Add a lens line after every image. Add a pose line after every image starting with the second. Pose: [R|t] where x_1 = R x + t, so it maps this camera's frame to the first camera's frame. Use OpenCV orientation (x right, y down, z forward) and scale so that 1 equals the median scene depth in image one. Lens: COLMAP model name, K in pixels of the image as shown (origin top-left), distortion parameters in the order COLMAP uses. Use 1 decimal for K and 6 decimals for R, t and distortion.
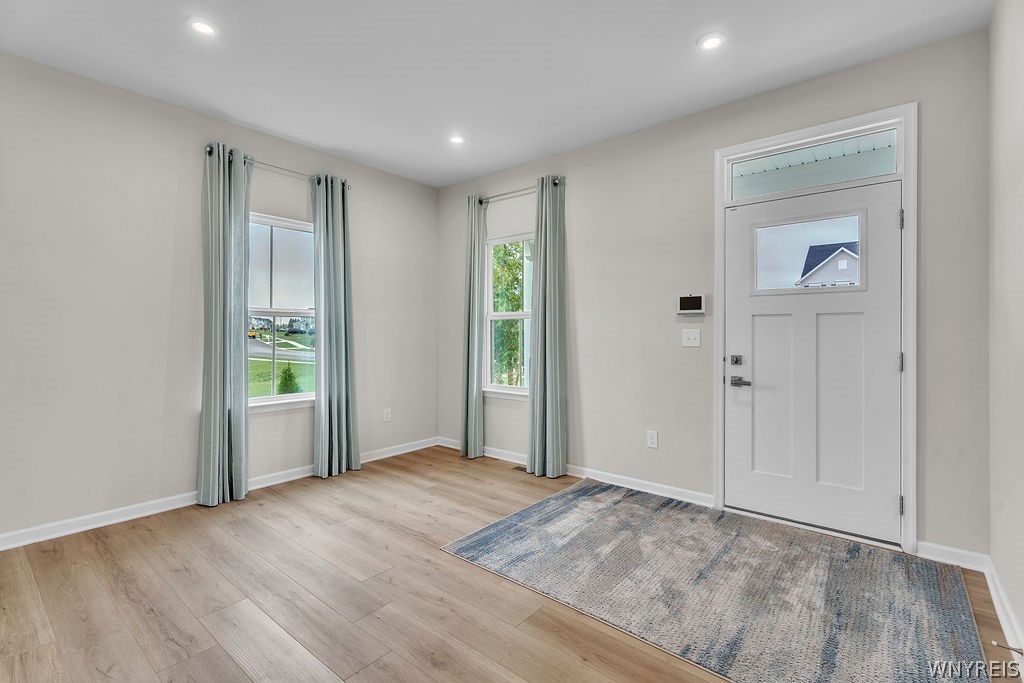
lens RADIAL K [[469.6, 0, 504.6], [0, 469.6, 336.1], [0, 0, 1]] dist [0.001393, 0.000741]
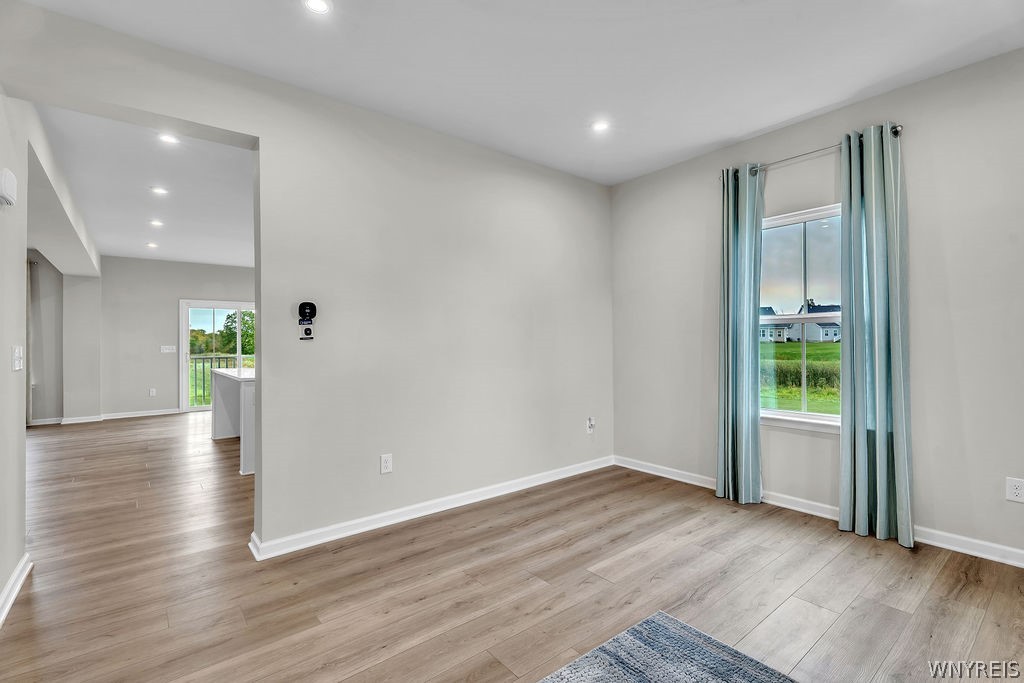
lens RADIAL K [[469.6, 0, 521.3], [0, 469.6, 349.5], [0, 0, 1]] dist [0.001393, 0.000741]
pose [[-0.201776, 0.009887, -0.979382, 0.596335], [0.000463, 0.999950, 0.010000, -0.001620], [0.979432, 0.001565, -0.201770, 0.801111]]
